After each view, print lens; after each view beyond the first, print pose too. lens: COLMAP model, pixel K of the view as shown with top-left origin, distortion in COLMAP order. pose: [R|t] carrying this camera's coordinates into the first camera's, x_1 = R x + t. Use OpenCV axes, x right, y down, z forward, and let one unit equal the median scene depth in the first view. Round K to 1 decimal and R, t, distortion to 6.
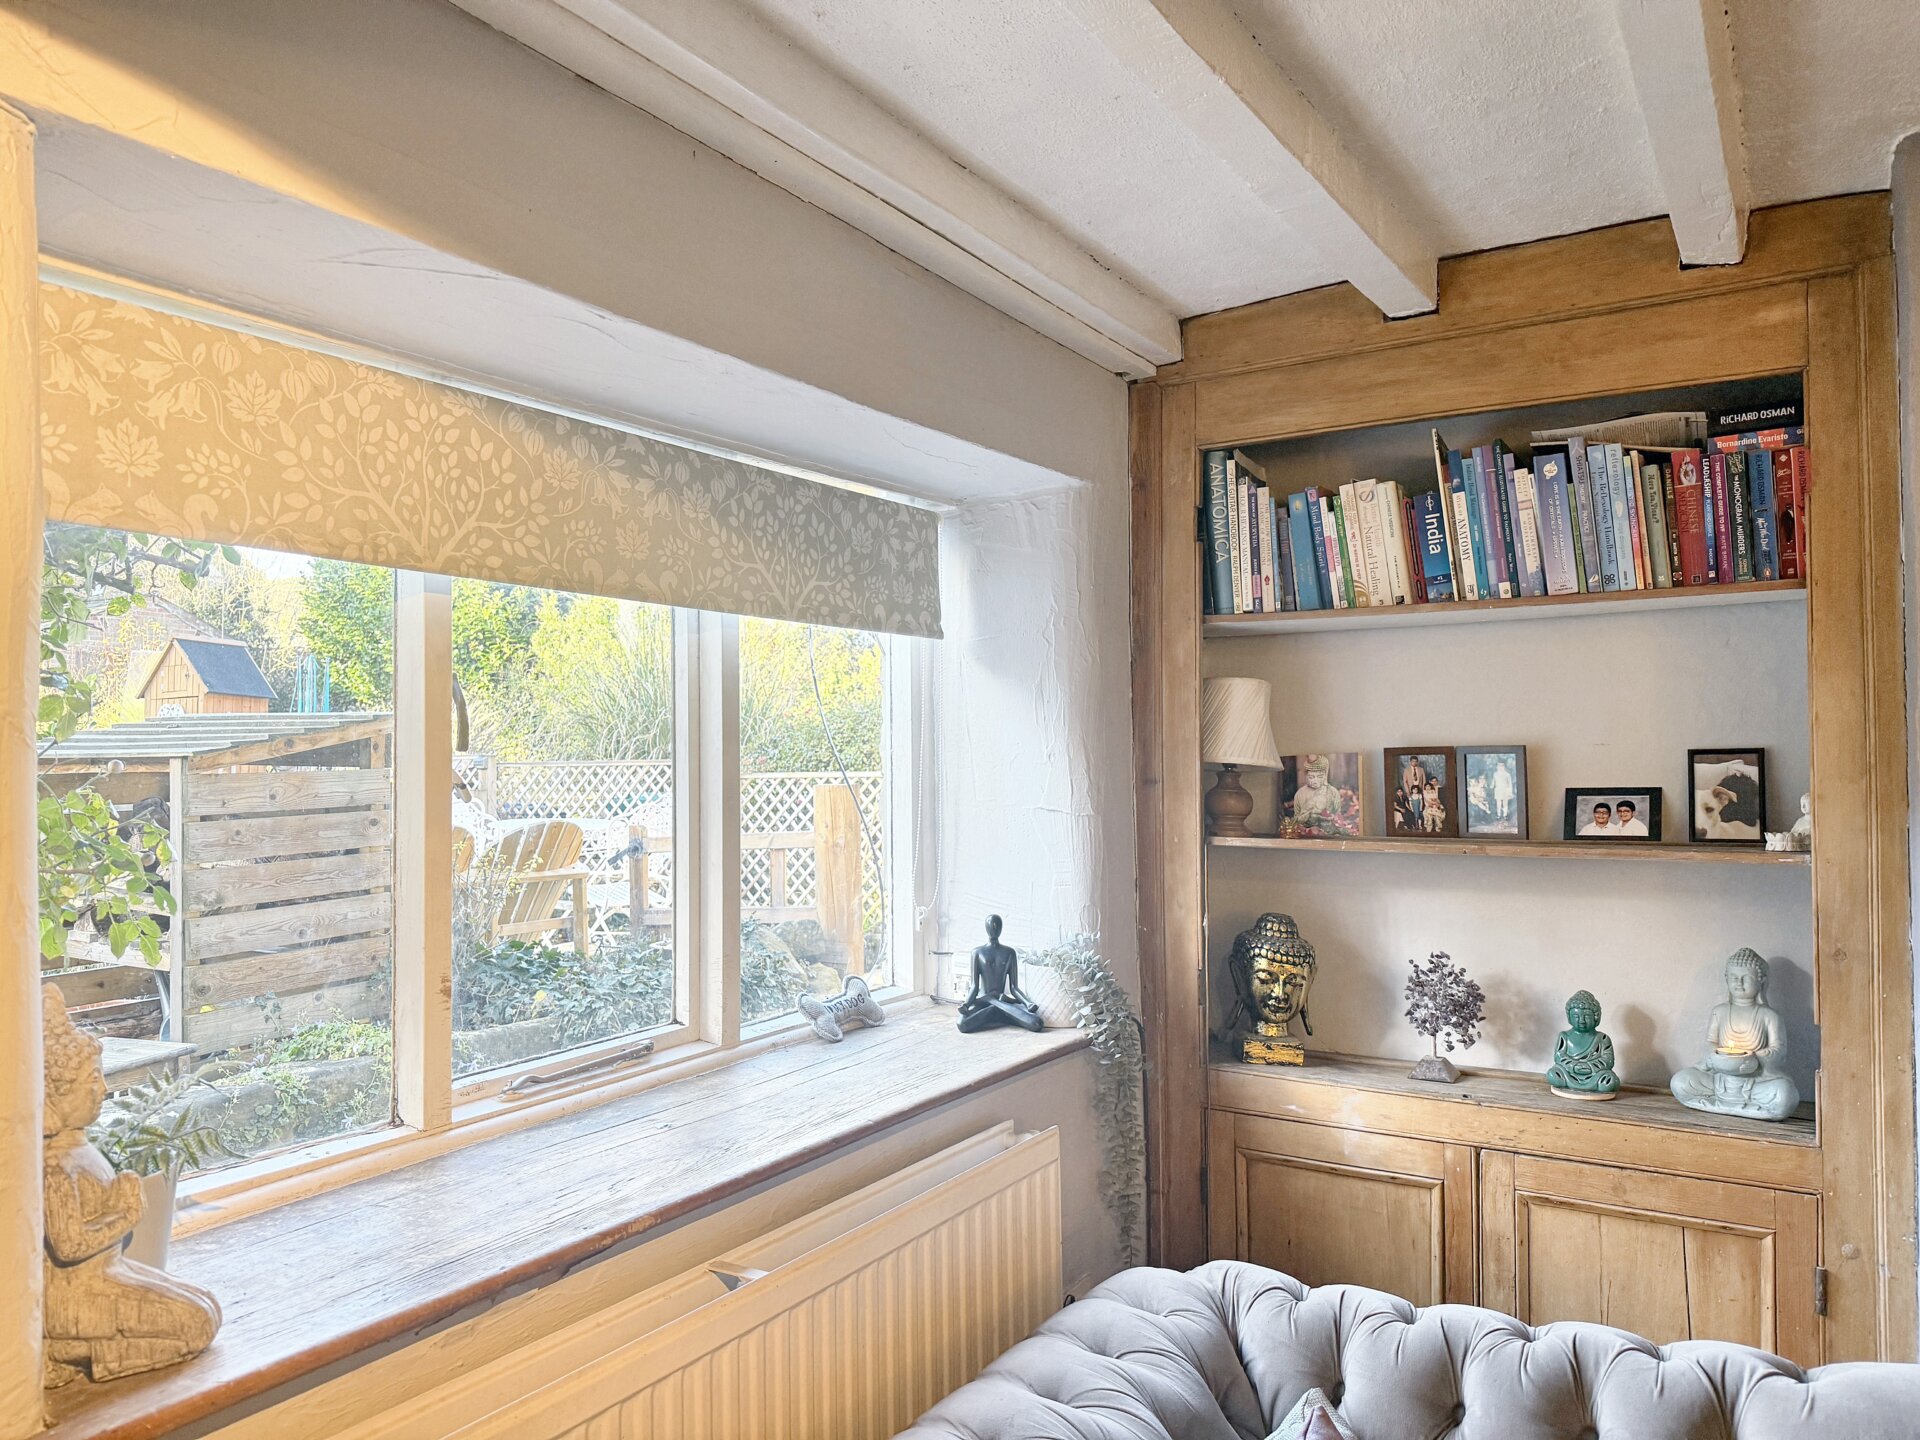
lens RADIAL K [[1339.5, 0, 957.0], [0, 1339.5, 727.9], [0, 0, 1]] dist [0.105576, -0.164420]
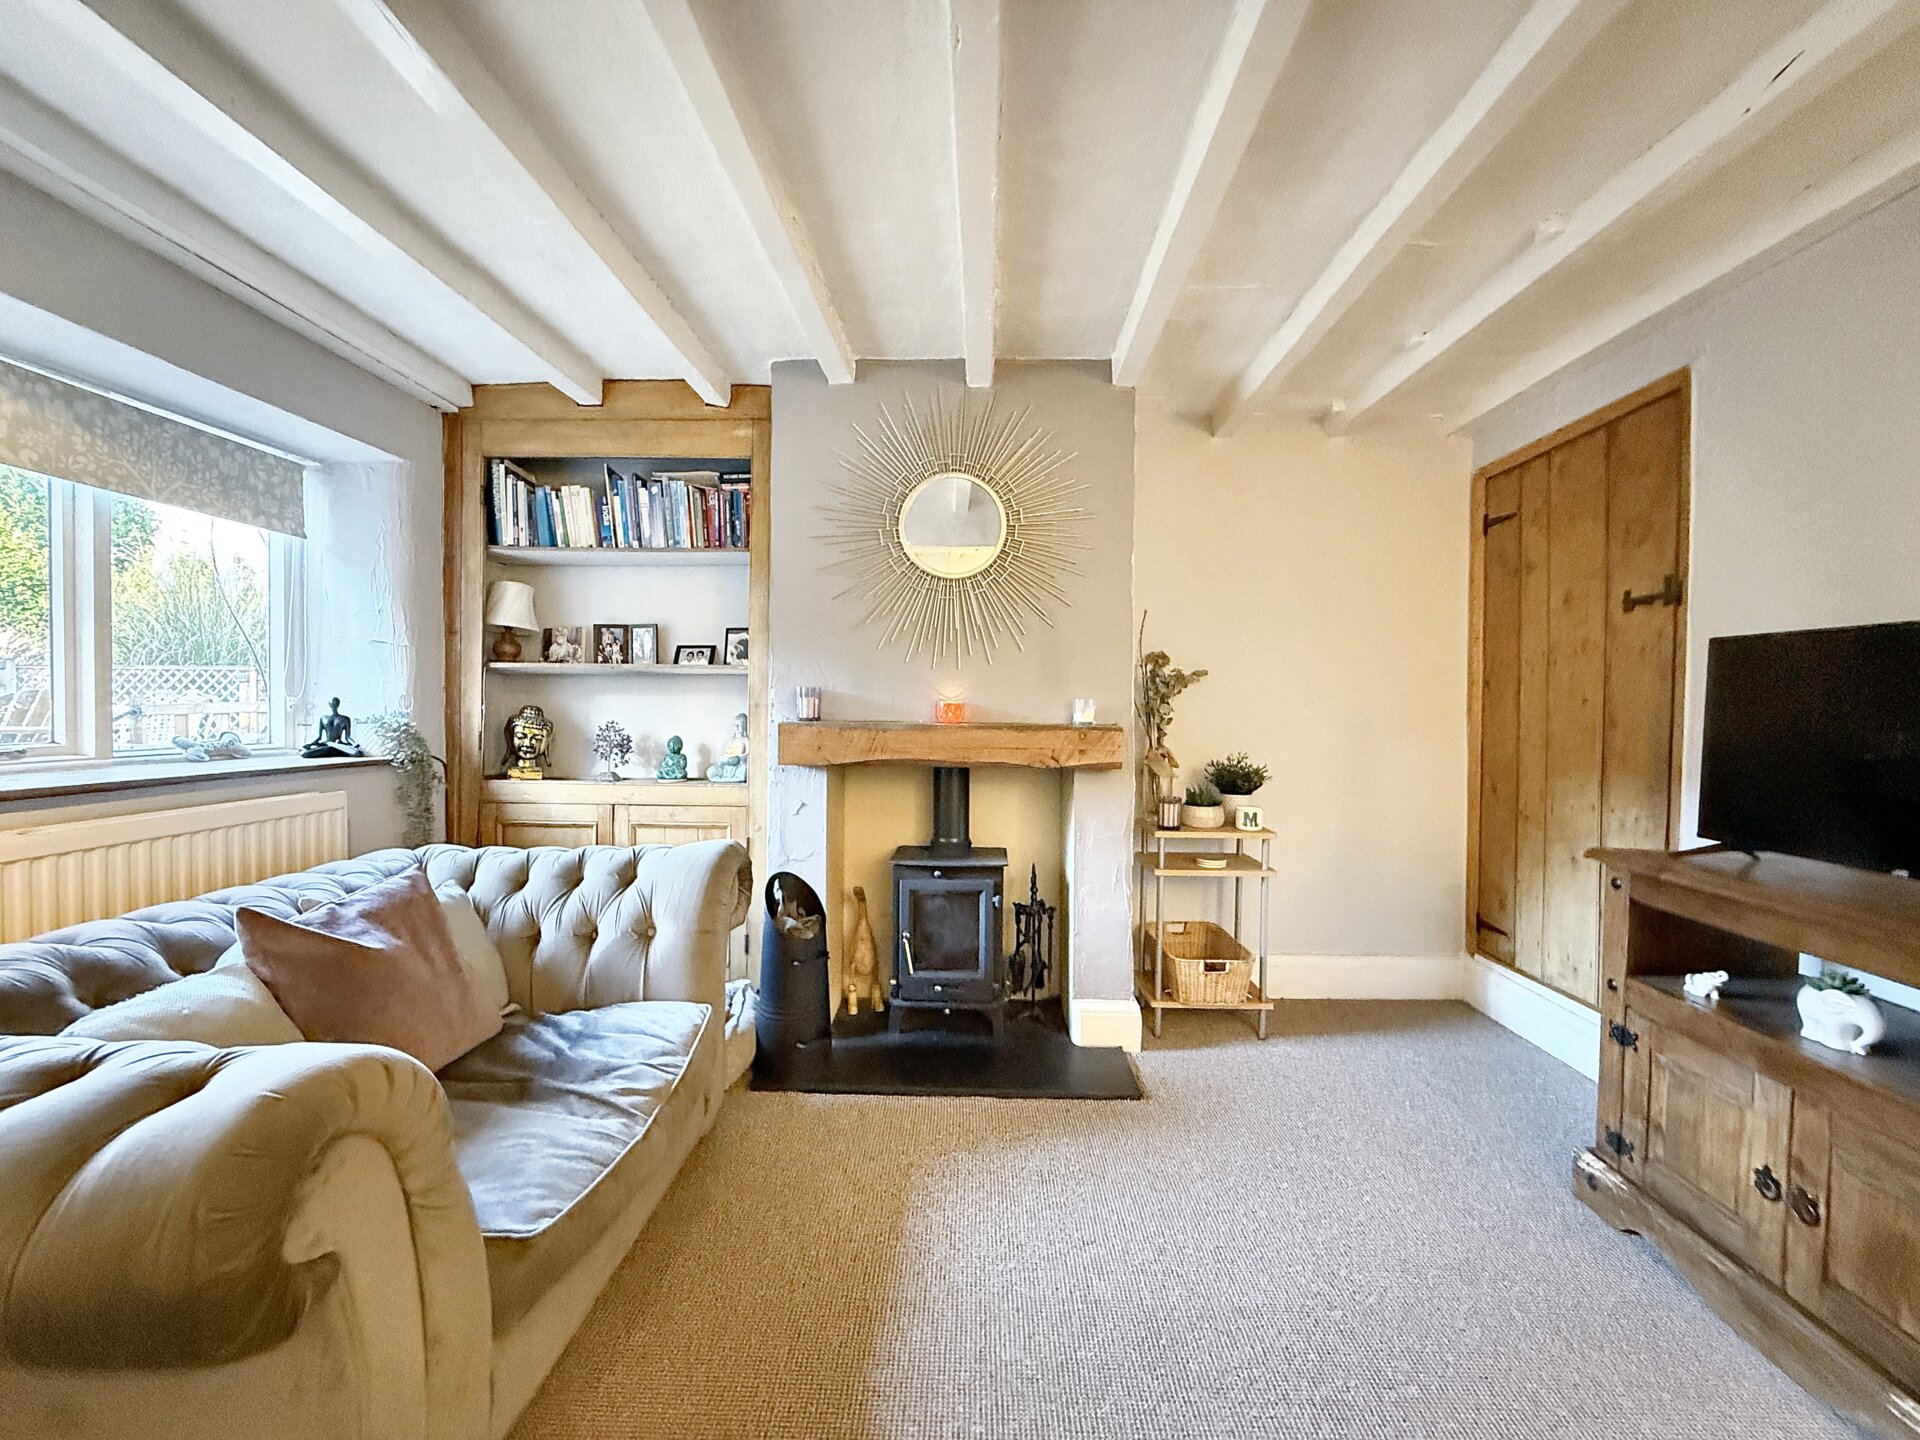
lens RADIAL K [[761.3, 0, 955.1], [0, 761.3, 717.3], [0, 0, 1]] dist [-0.001084, -0.000176]
pose [[0.861606, 0.009635, 0.507486, 0.224683], [-0.026430, 0.999315, 0.025901, 0.119999], [-0.506889, -0.035729, 0.861271, -0.277700]]
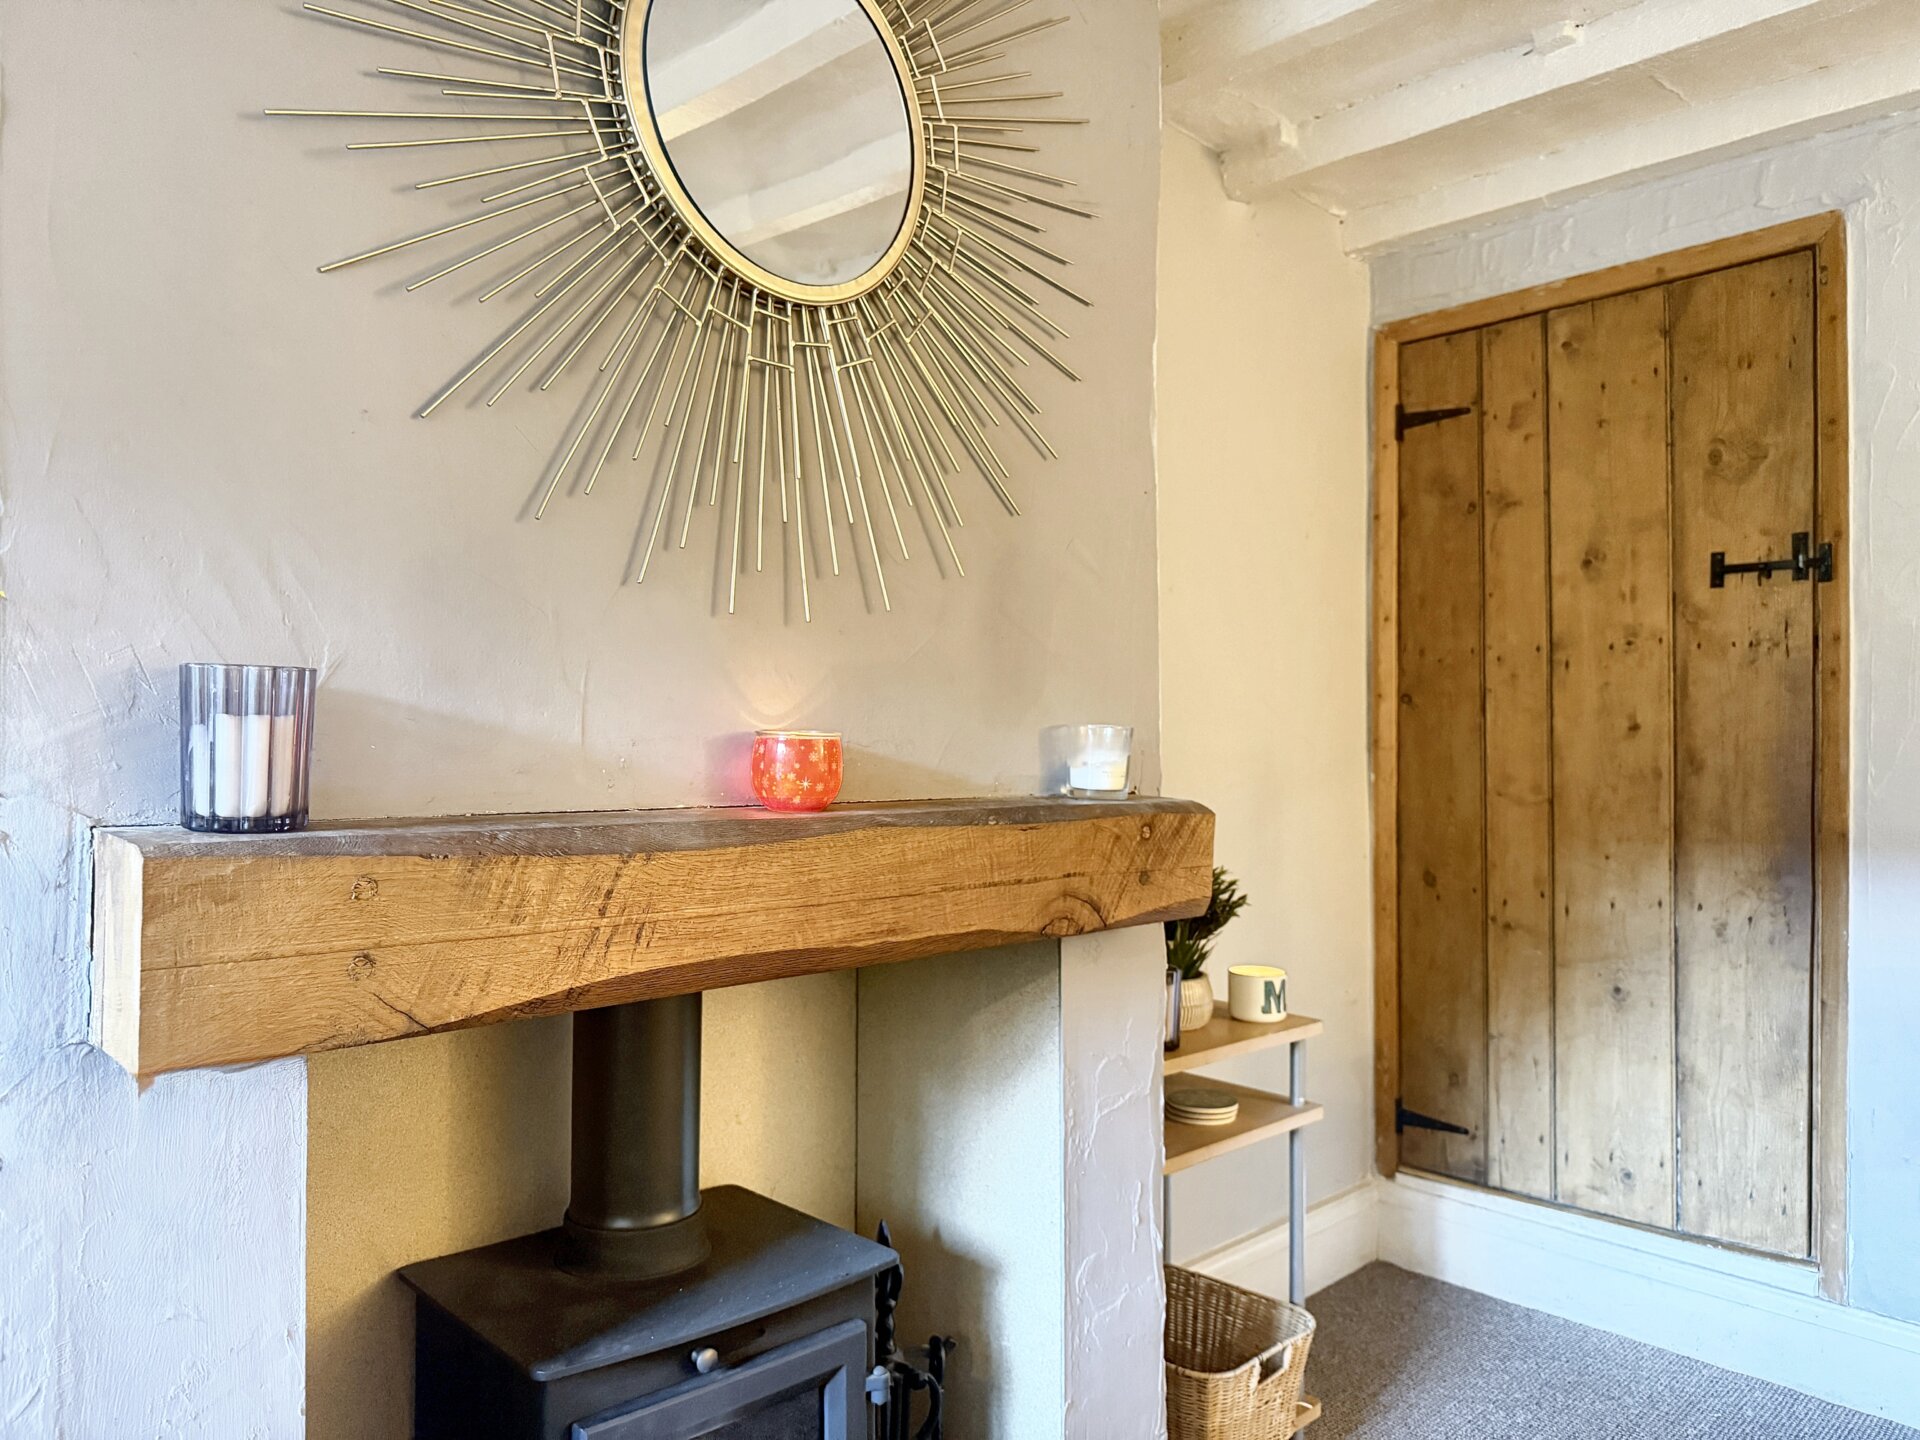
lens RADIAL K [[1339.5, 0, 957.0], [0, 1339.5, 727.9], [0, 0, 1]] dist [0.105576, -0.164420]
pose [[0.243750, 0.017783, 0.969675, 0.258846], [-0.025169, 0.999611, -0.012005, 0.128766], [-0.969511, -0.021480, 0.244103, 0.425766]]
